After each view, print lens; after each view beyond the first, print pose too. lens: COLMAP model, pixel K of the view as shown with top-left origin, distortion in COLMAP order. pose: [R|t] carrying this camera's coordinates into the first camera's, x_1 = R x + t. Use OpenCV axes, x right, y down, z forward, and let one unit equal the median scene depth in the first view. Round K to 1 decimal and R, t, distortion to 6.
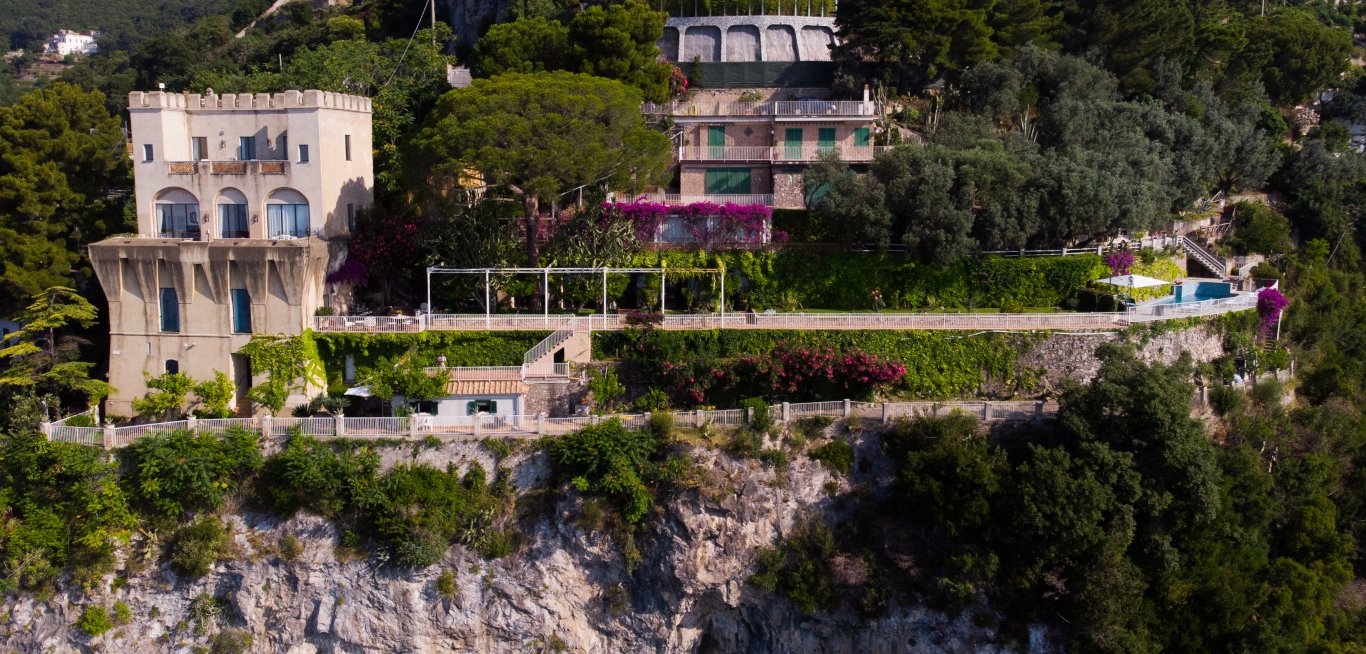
lens RADIAL K [[891.9, 0, 676.6], [0, 891.9, 359.0], [0, 0, 1]] dist [0.016946, -0.002312]
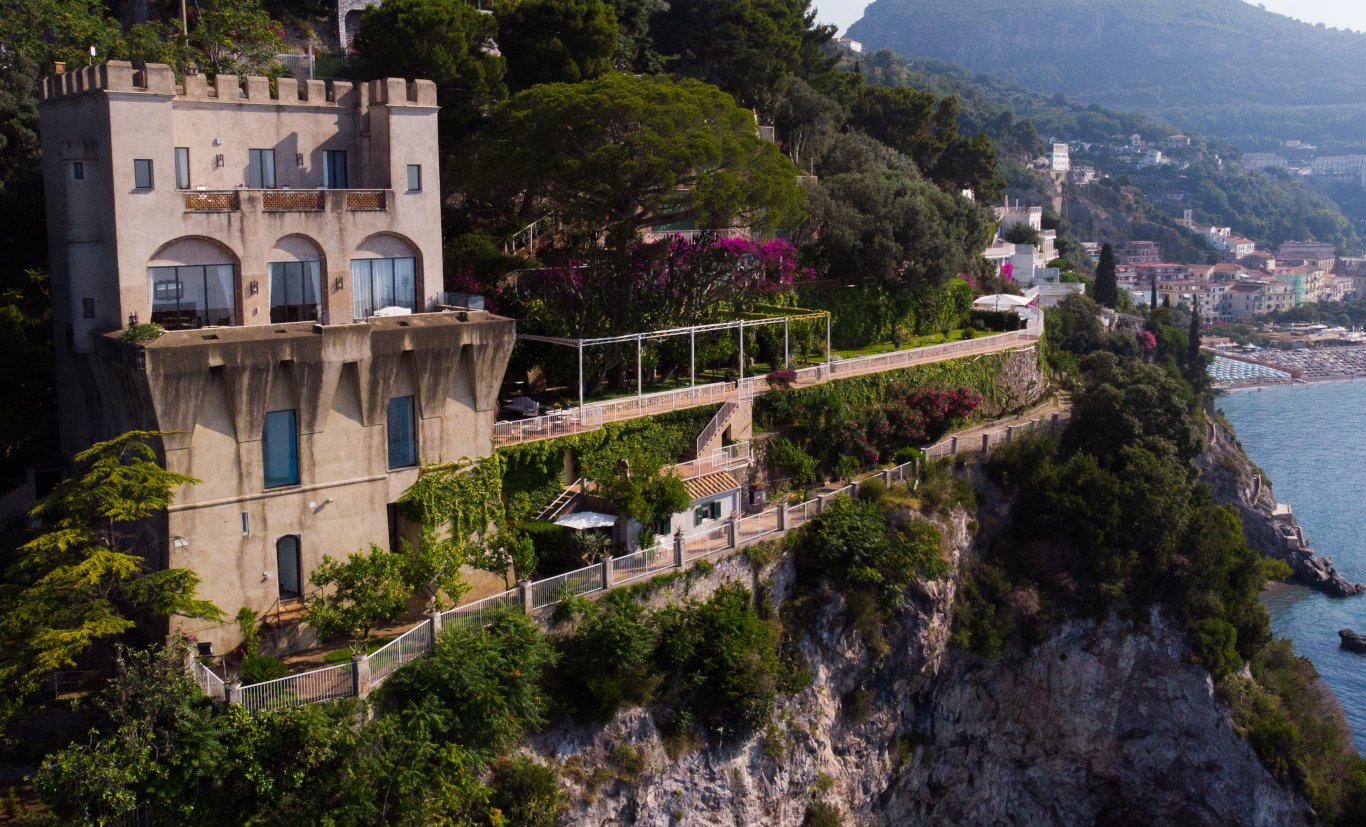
lens RADIAL K [[1067.8, 0, 683.0], [0, 1067.8, 412.6], [0, 0, 1]] dist [0.012706, 0.004891]
pose [[0.760067, -0.132195, 0.636257, -0.799073], [0.142317, 0.989184, 0.035513, -0.065187], [-0.634070, 0.063558, 0.770660, 0.308118]]
